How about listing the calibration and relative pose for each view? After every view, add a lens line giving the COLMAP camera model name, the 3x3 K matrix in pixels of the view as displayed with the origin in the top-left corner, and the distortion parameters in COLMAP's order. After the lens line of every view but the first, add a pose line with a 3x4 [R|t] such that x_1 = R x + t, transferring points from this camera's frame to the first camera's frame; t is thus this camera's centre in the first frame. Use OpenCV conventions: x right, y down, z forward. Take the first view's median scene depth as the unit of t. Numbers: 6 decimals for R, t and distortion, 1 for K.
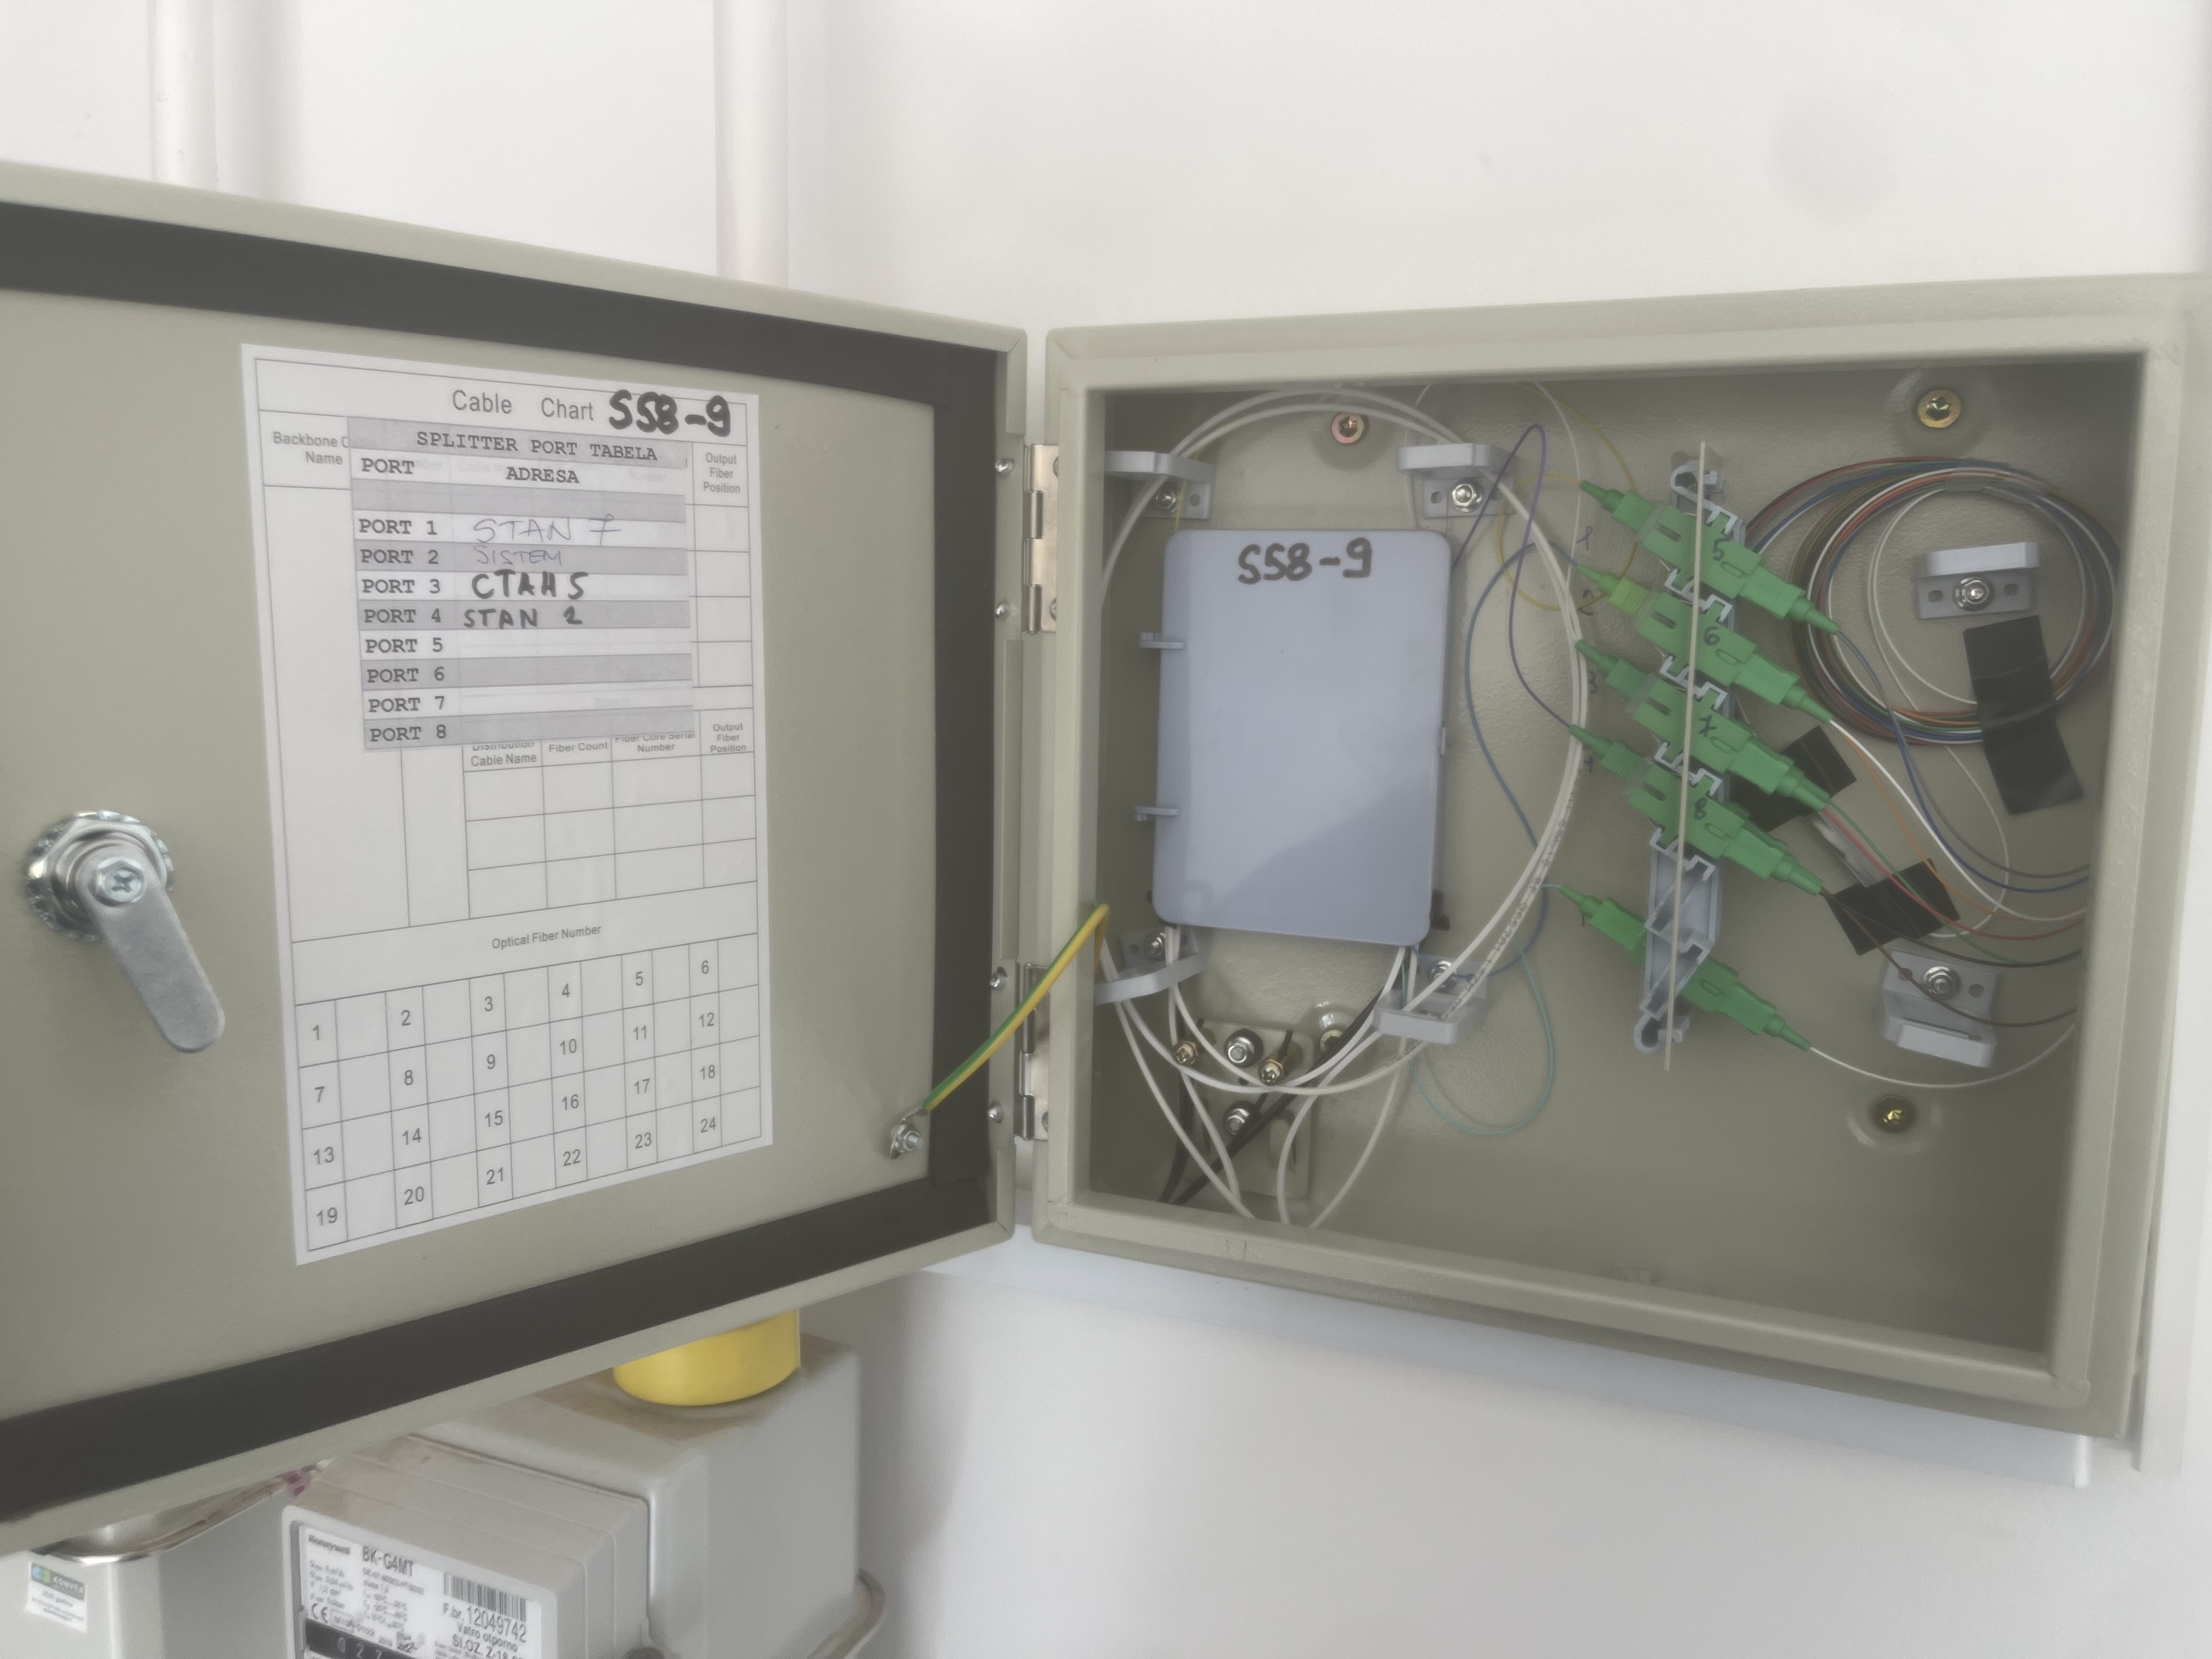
lens RADIAL K [[1686.7, 0, 1069.1], [0, 1686.7, 829.7], [0, 0, 1]] dist [-0.121182, 0.234443]
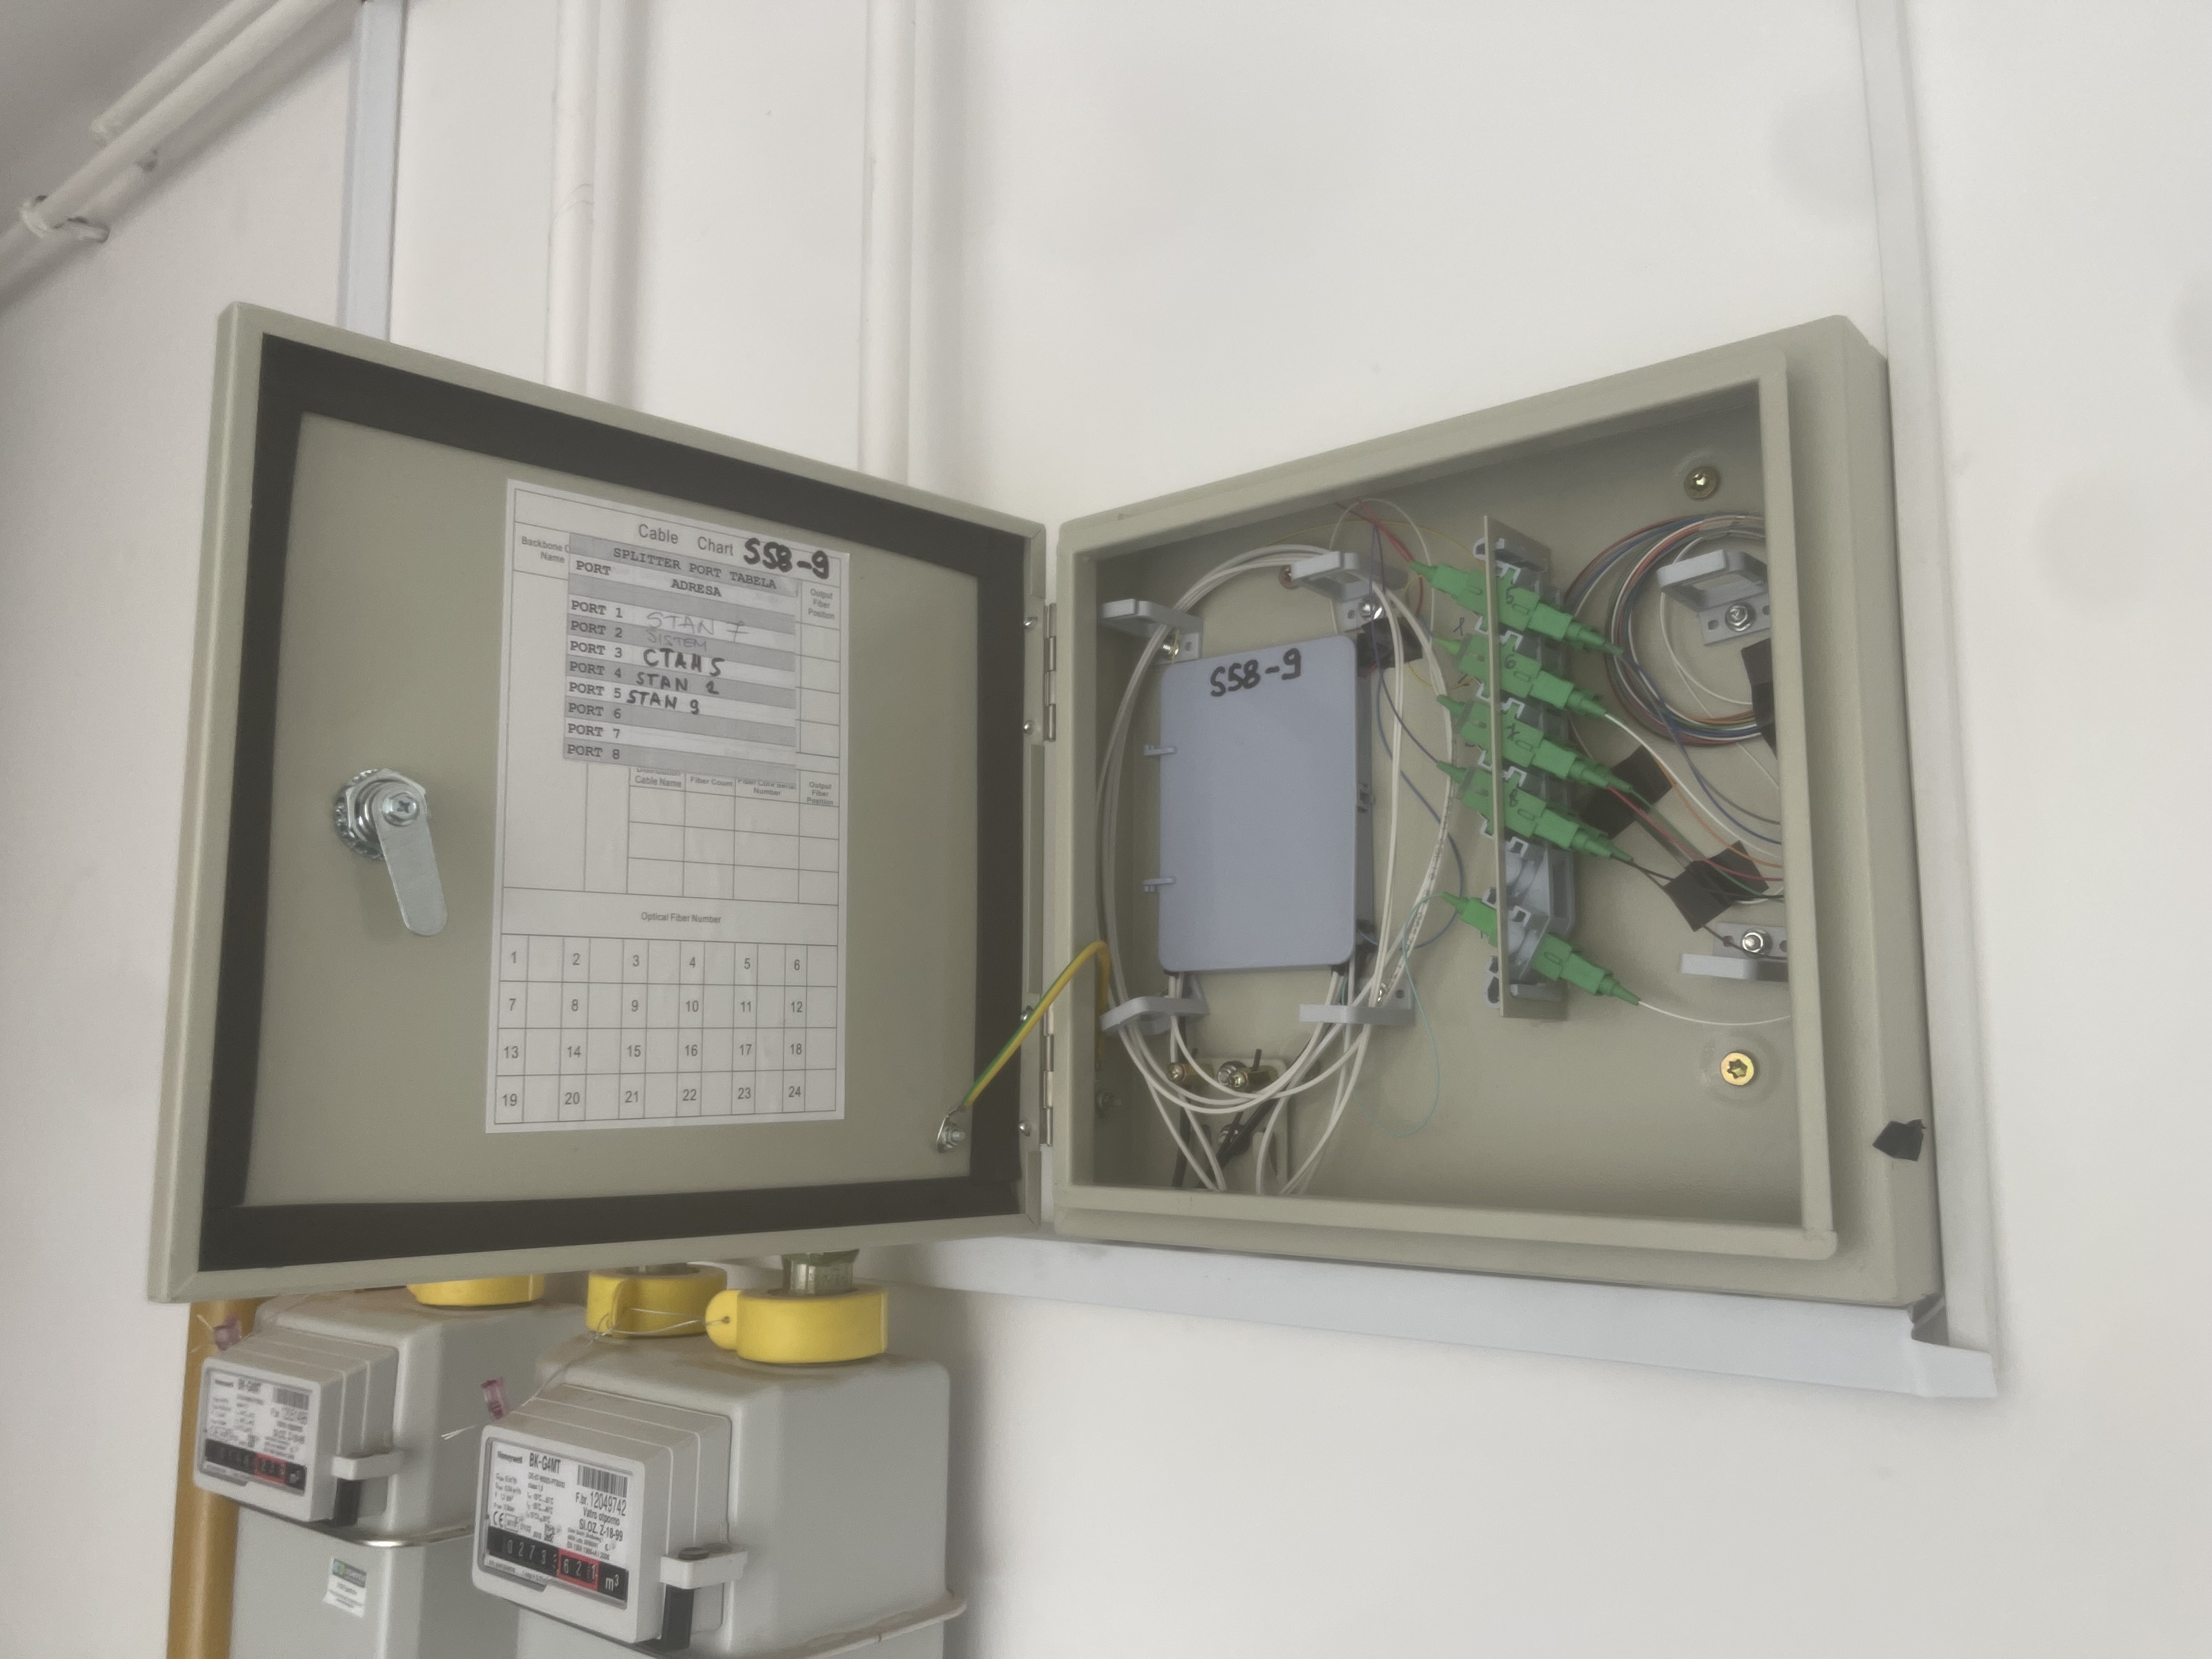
lens RADIAL K [[1686.7, 0, 1069.1], [0, 1686.7, 829.7], [0, 0, 1]] dist [-0.121182, 0.234443]
pose [[0.999496, -0.013815, -0.028596, 0.032373], [0.006026, 0.966573, -0.256321, 0.336089], [0.031181, 0.256019, 0.966169, -0.285987]]
